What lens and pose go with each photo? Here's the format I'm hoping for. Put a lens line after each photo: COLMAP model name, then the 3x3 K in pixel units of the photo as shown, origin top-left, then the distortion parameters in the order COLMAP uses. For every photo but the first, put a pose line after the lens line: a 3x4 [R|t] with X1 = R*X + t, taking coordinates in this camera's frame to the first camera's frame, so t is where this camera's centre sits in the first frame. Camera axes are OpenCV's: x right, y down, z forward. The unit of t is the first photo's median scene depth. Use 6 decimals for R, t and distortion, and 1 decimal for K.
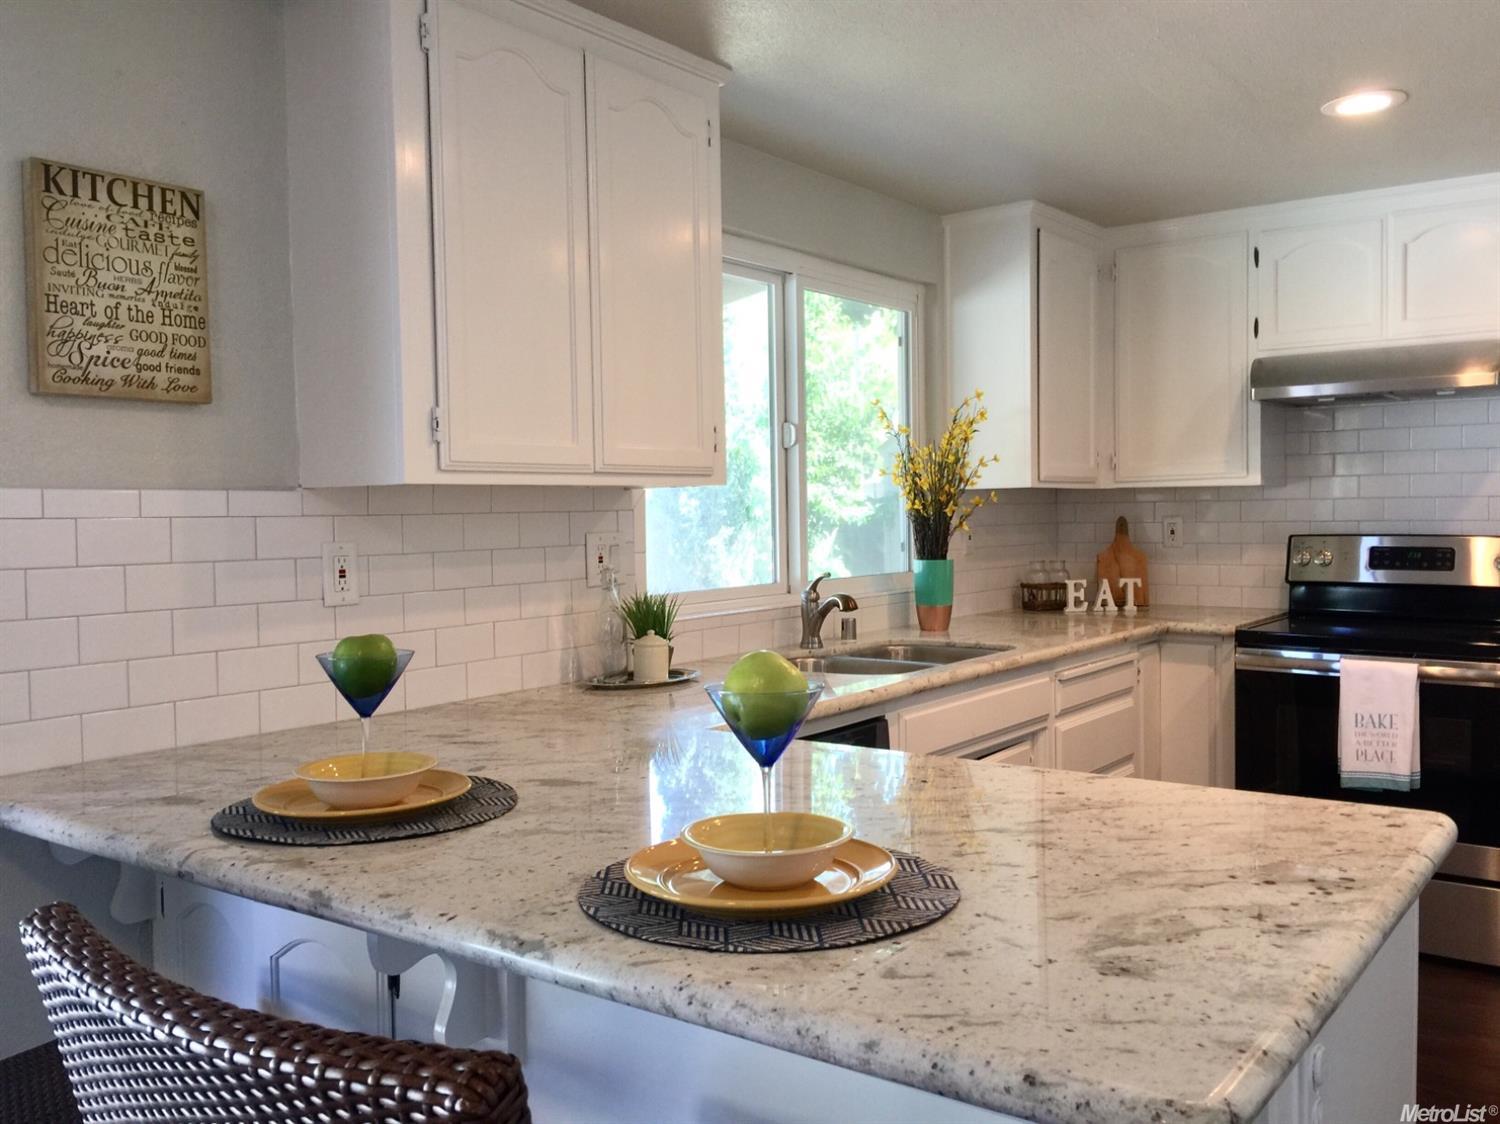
lens RADIAL K [[1285.0, 0, 743.5], [0, 1285.0, 559.5], [0, 0, 1]] dist [0.100876, -0.174718]
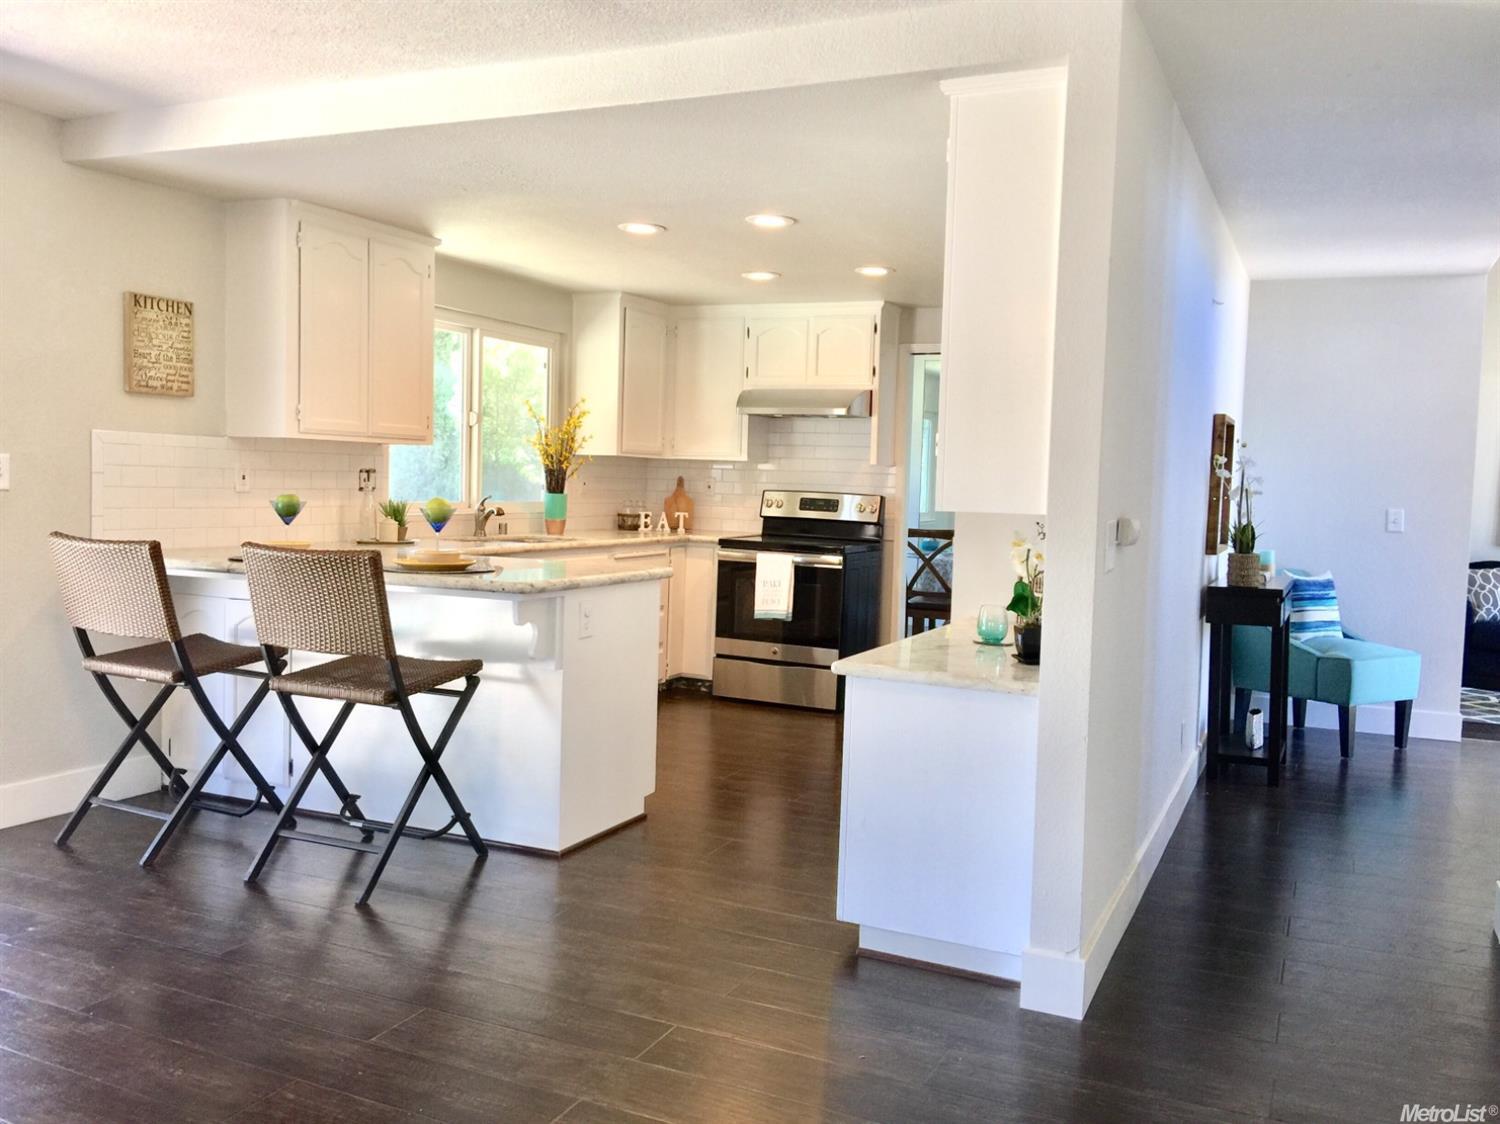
lens RADIAL K [[1279.0, 0, 751.4], [0, 1279.0, 550.8], [0, 0, 1]] dist [0.101908, -0.168843]
pose [[0.975223, 0.032985, 0.218750, 0.049529], [-0.037039, 0.999209, 0.014457, 0.078140], [-0.218100, -0.022201, 0.975674, -1.415212]]
